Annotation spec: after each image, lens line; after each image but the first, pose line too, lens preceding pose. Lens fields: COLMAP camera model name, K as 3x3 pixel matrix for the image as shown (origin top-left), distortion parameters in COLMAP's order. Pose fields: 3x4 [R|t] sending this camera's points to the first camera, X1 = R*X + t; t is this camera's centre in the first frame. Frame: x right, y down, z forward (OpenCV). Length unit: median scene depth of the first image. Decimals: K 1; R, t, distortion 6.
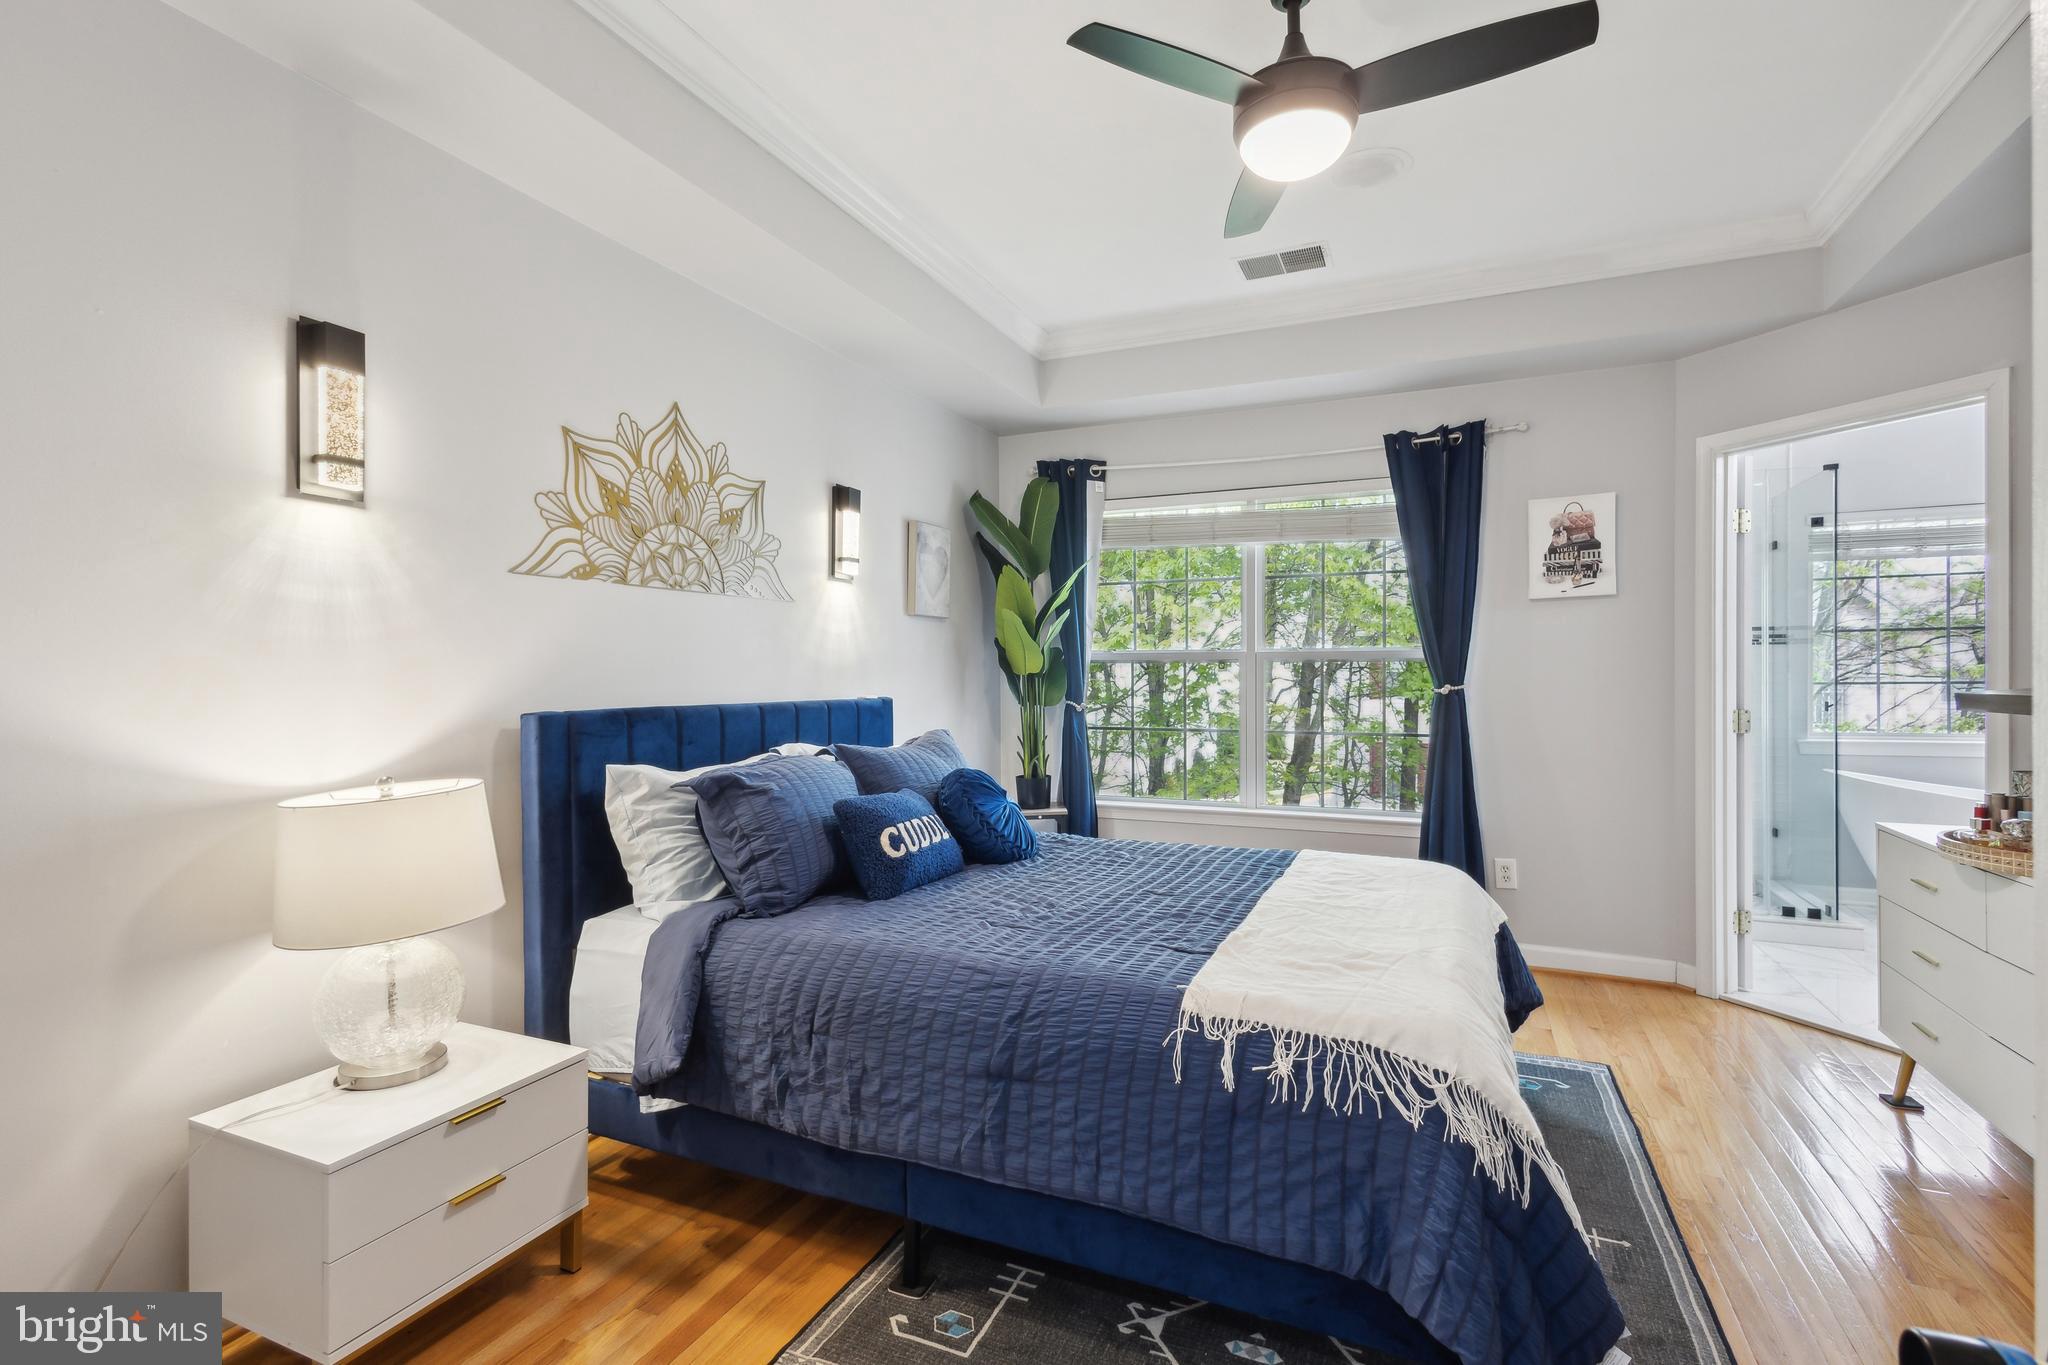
lens RADIAL K [[949.4, 0, 1019.2], [0, 949.4, 669.2], [0, 0, 1]] dist [0.018421, -0.004861]
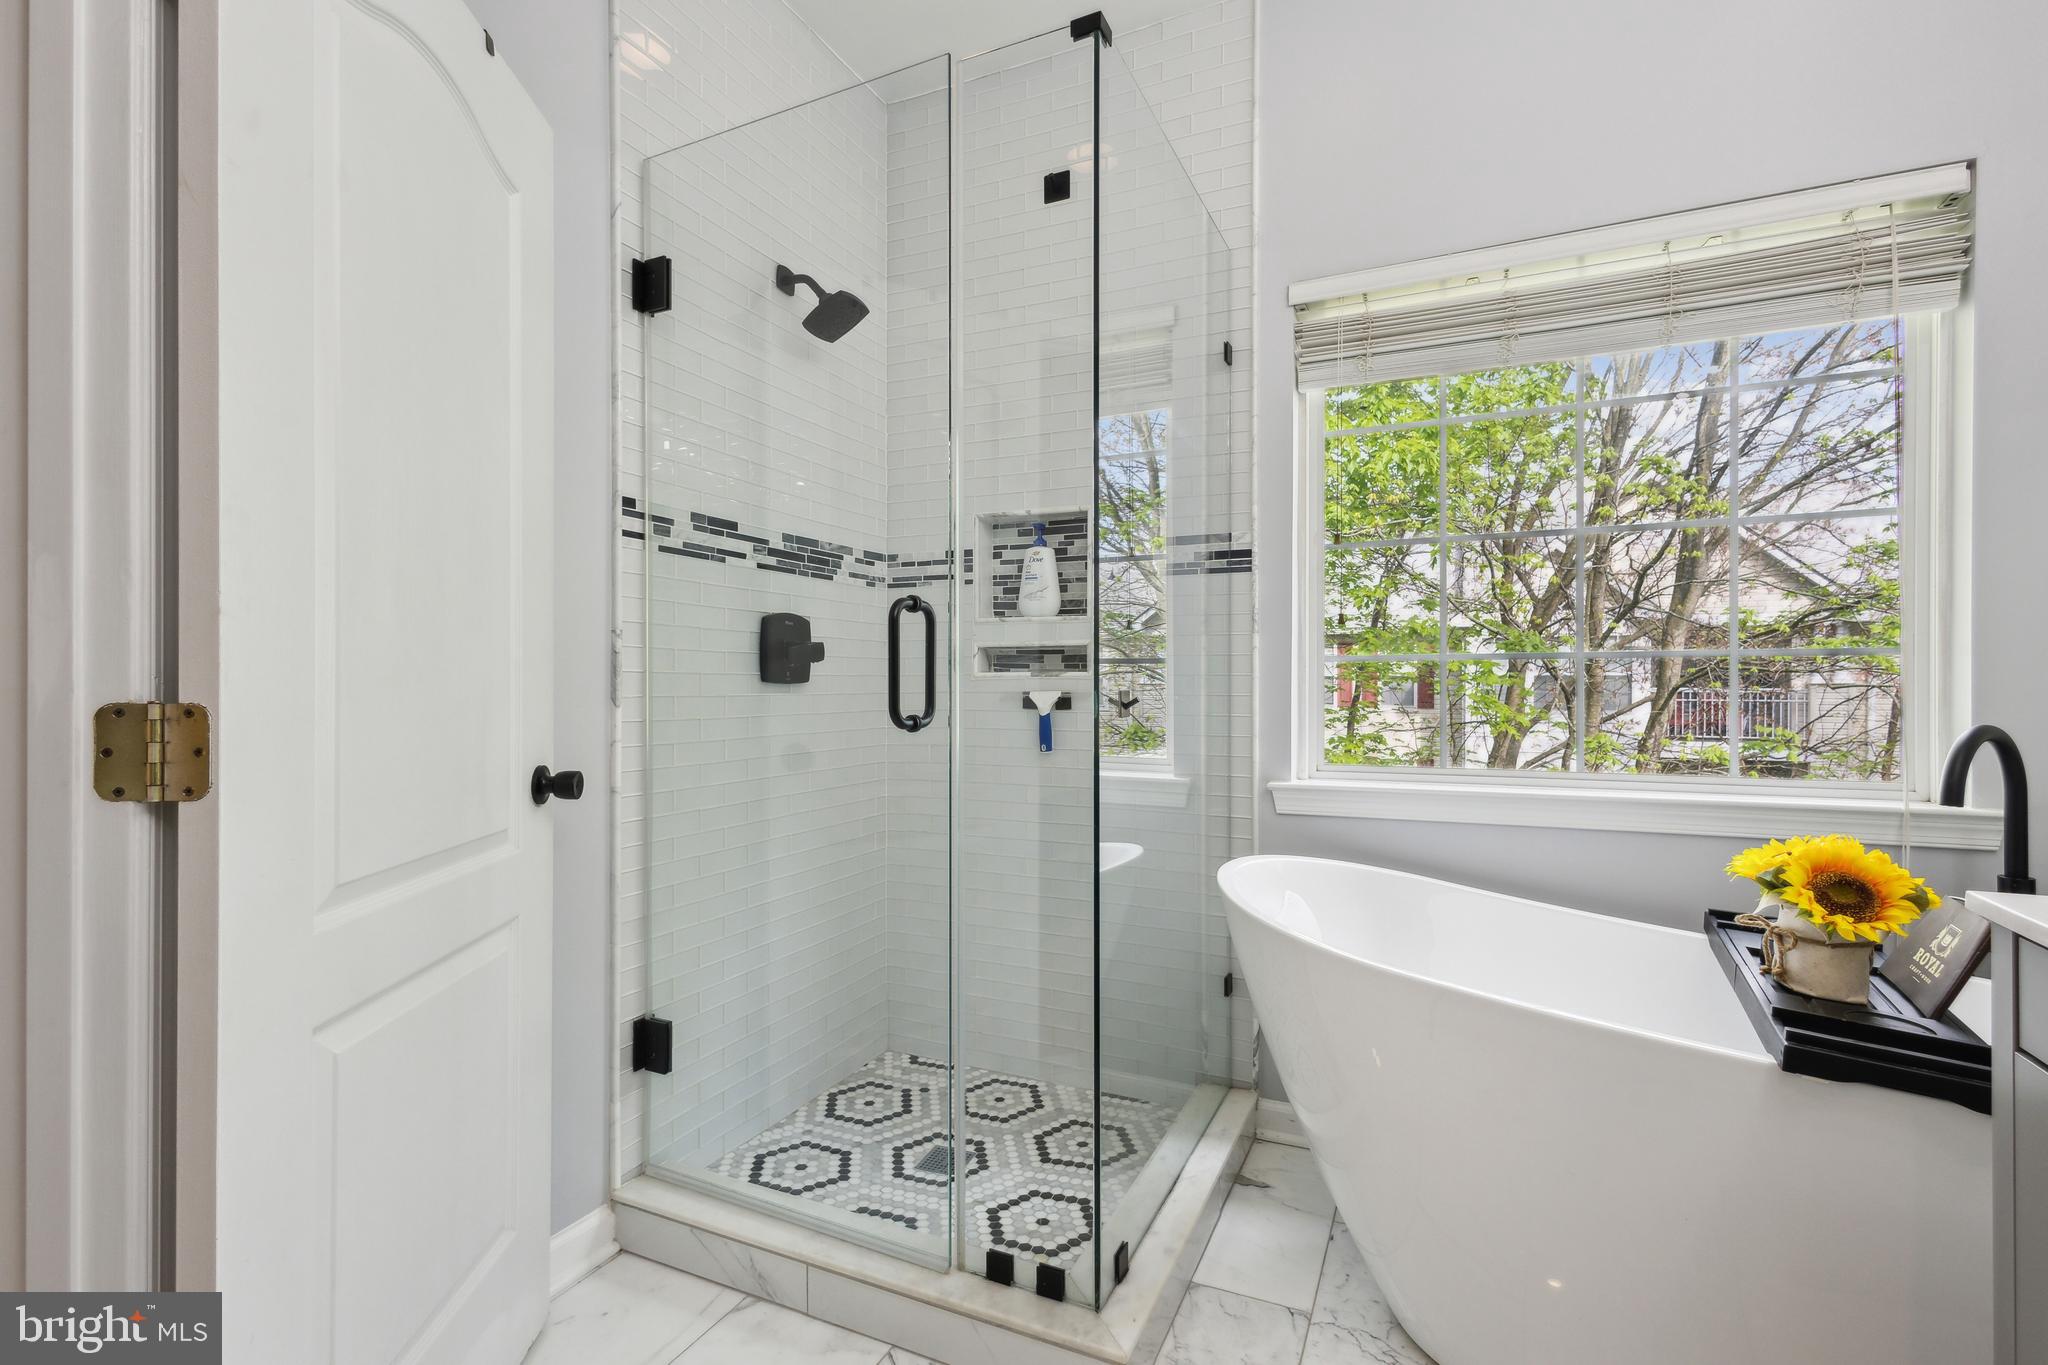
lens RADIAL K [[949.4, 0, 1024.8], [0, 949.4, 679.0], [0, 0, 1]] dist [0.018421, -0.004861]
pose [[0.999873, 0.003552, -0.015567, 0.924451], [-0.003496, 0.999987, 0.003645, 0.031225], [0.015579, -0.003590, 0.999872, 0.721930]]
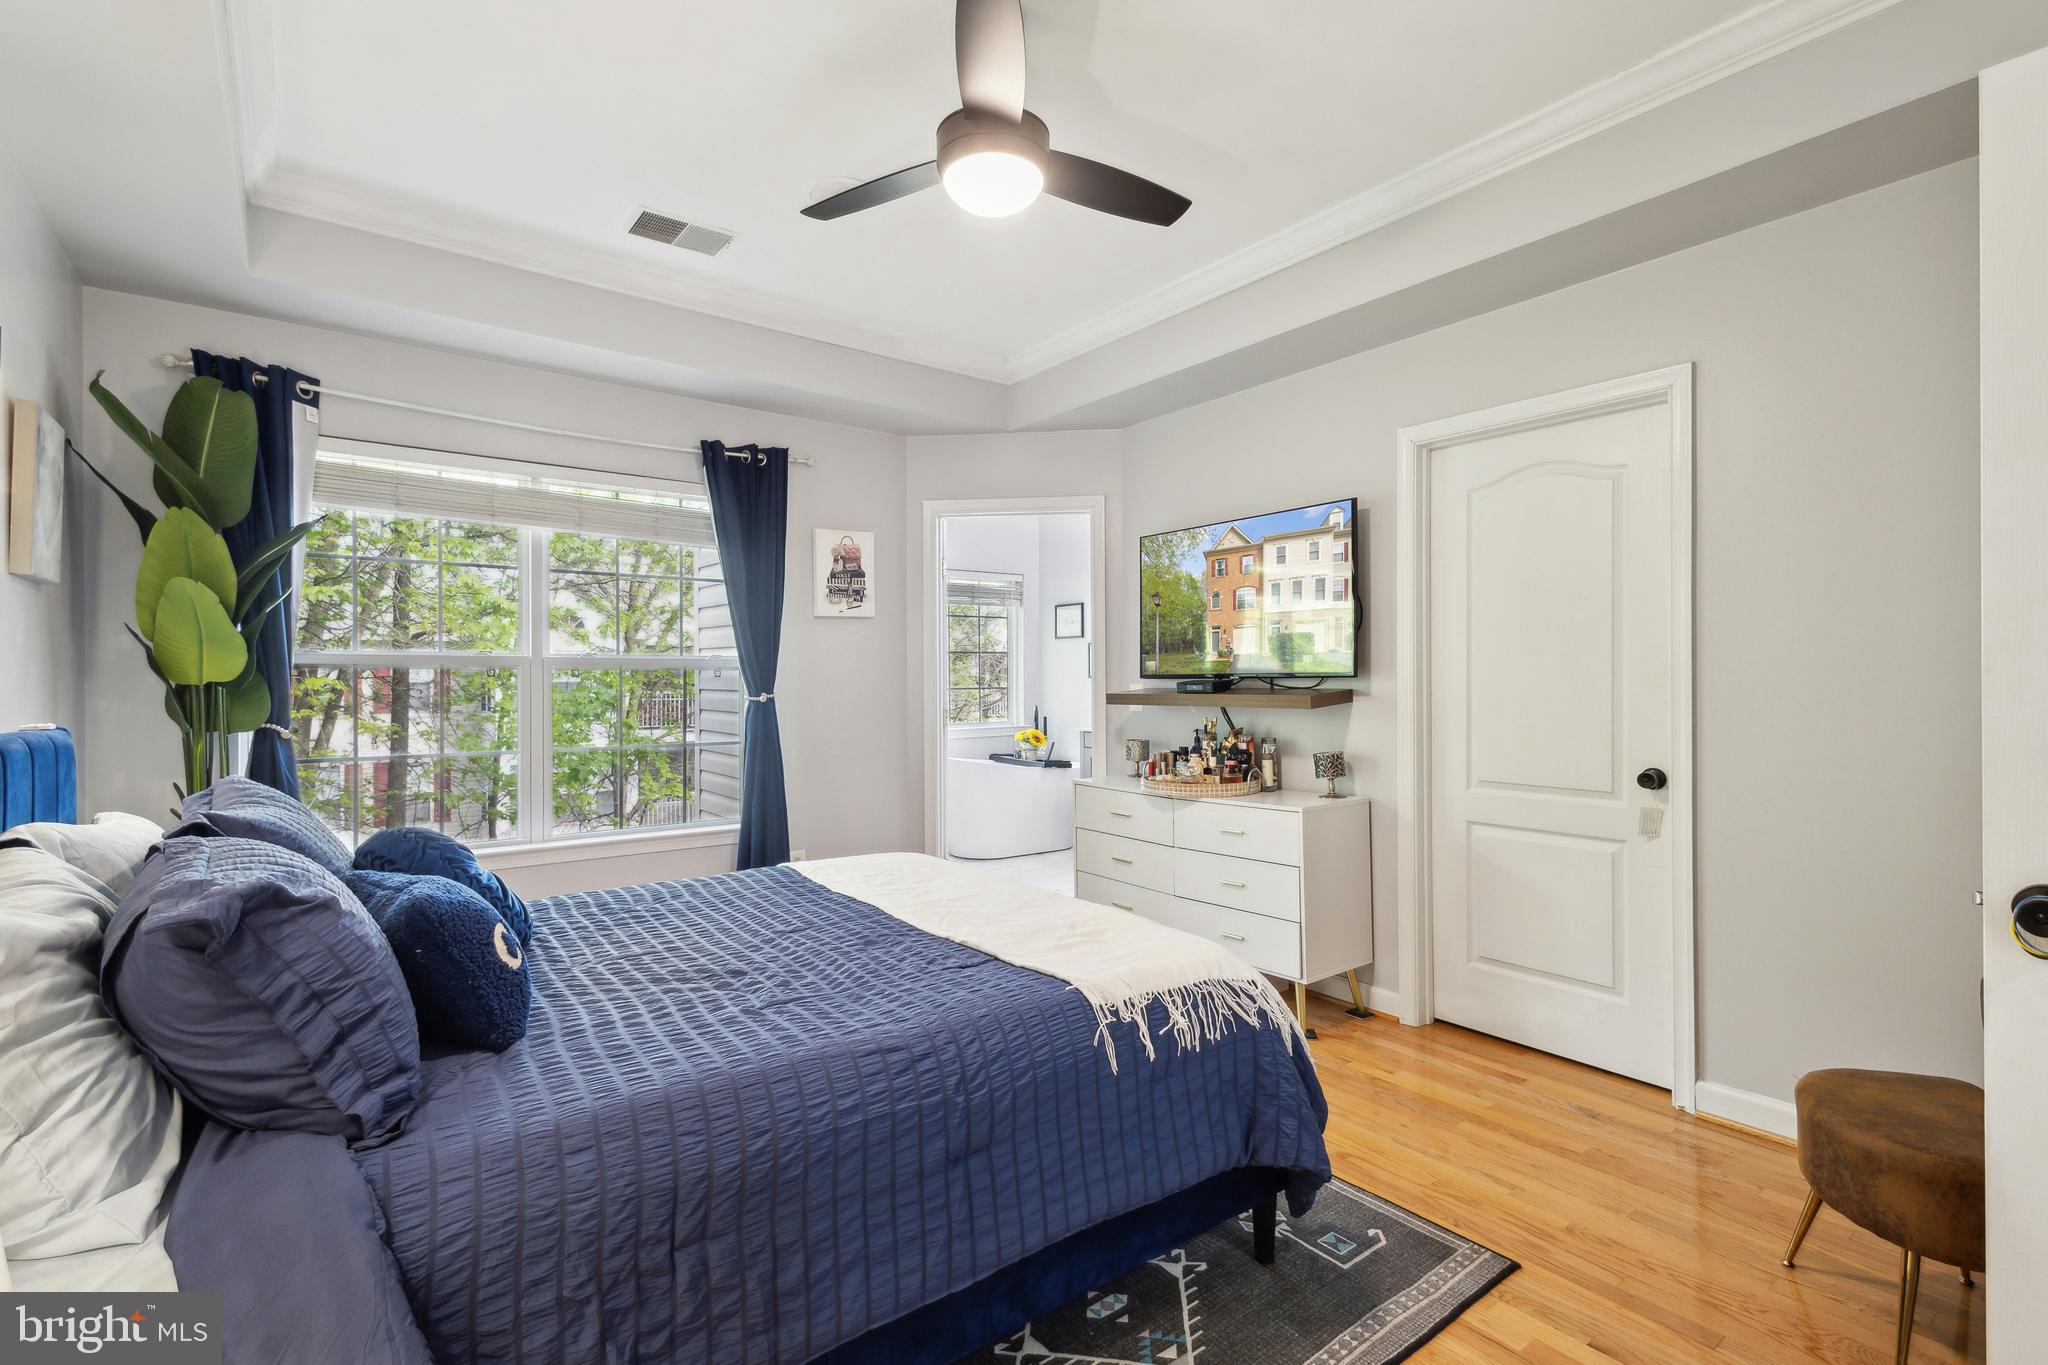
lens RADIAL K [[949.4, 0, 1023.5], [0, 949.4, 672.5], [0, 0, 1]] dist [0.018421, -0.004861]
pose [[0.478523, 0.008649, 0.878032, -0.340460], [-0.000998, 0.999956, -0.009306, 0.003447], [-0.878074, 0.003576, 0.478511, 0.253785]]
